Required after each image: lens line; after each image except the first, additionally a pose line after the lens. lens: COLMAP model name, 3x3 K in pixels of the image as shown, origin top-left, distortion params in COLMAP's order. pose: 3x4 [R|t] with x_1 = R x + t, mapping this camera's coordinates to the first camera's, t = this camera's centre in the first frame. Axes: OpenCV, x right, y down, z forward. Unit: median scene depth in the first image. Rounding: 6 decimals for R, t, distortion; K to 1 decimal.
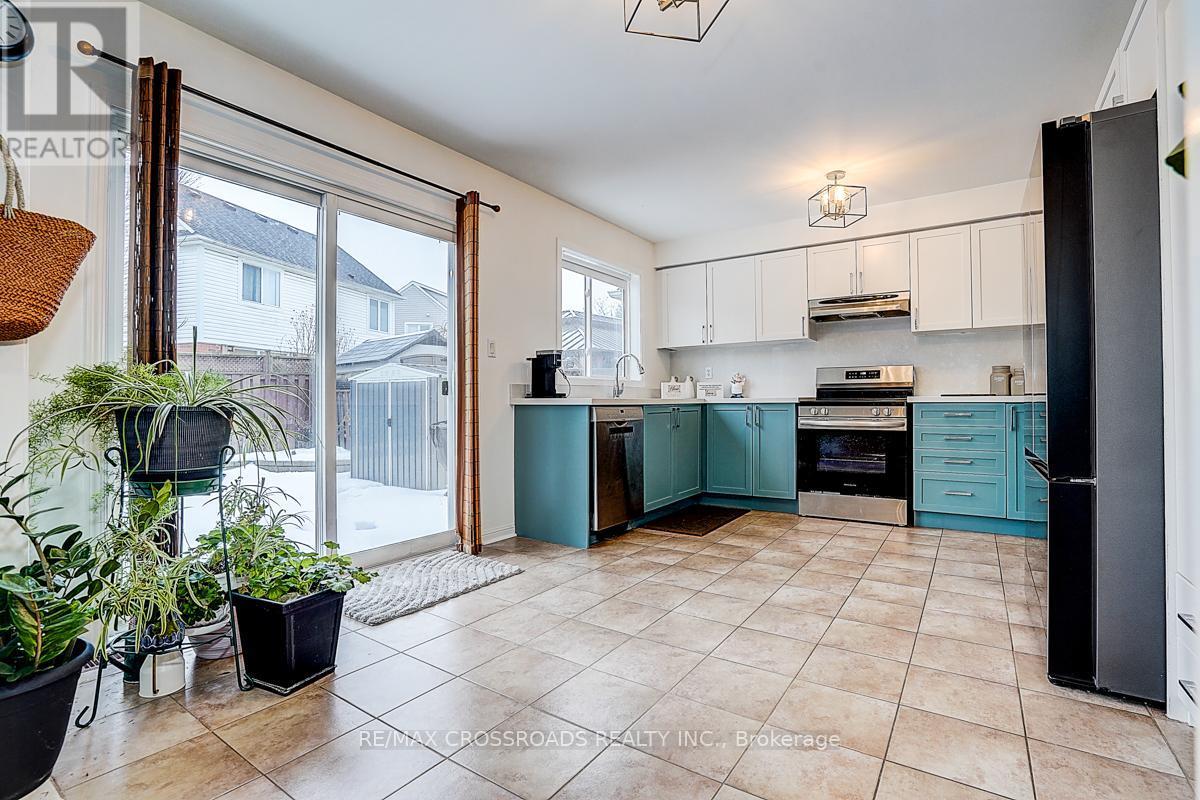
lens RADIAL K [[559.9, 0, 600.0], [0, 559.9, 400.0], [0, 0, 1]] dist [-0.062901, 0.026232]
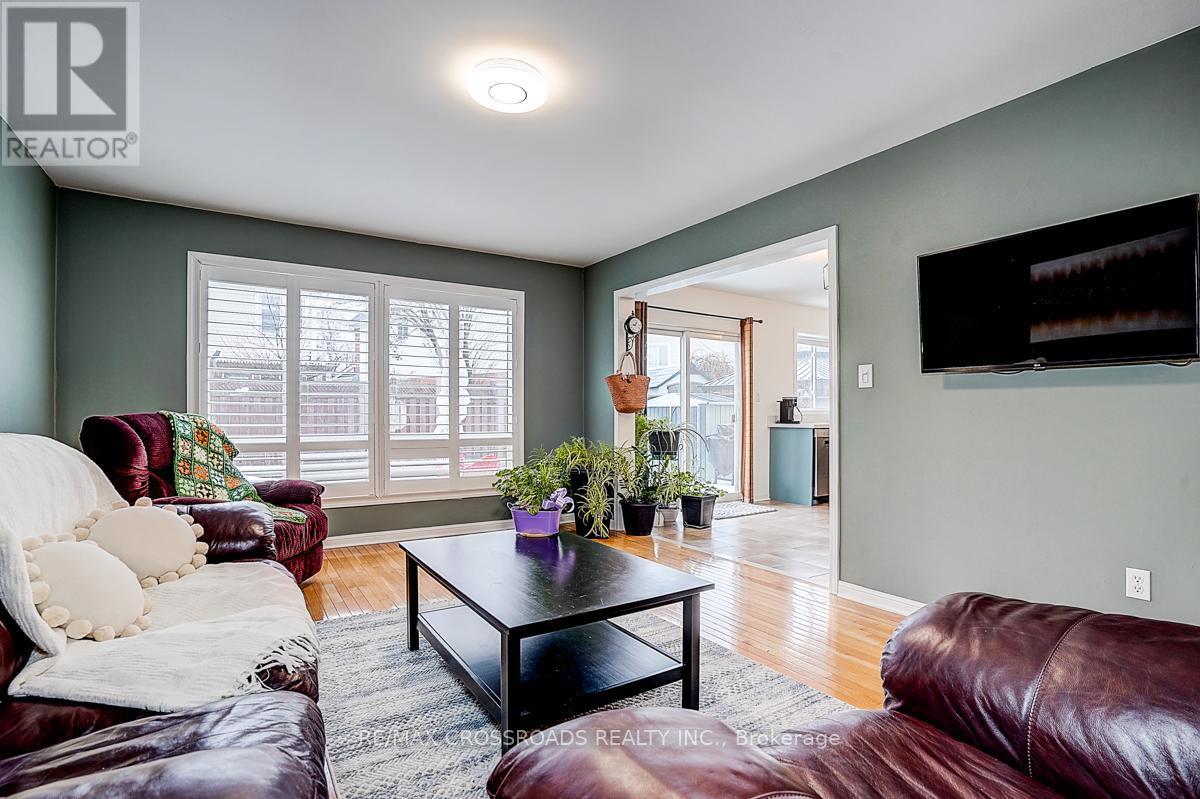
lens RADIAL K [[577.1, 0, 599.0], [0, 577.1, 416.6], [0, 0, 1]] dist [-0.077213, 0.032193]
pose [[0.924017, 0.005813, -0.382306, 0.046000], [-0.001203, 0.999924, 0.012296, -0.048267], [0.382348, -0.010902, 0.923954, -0.952906]]
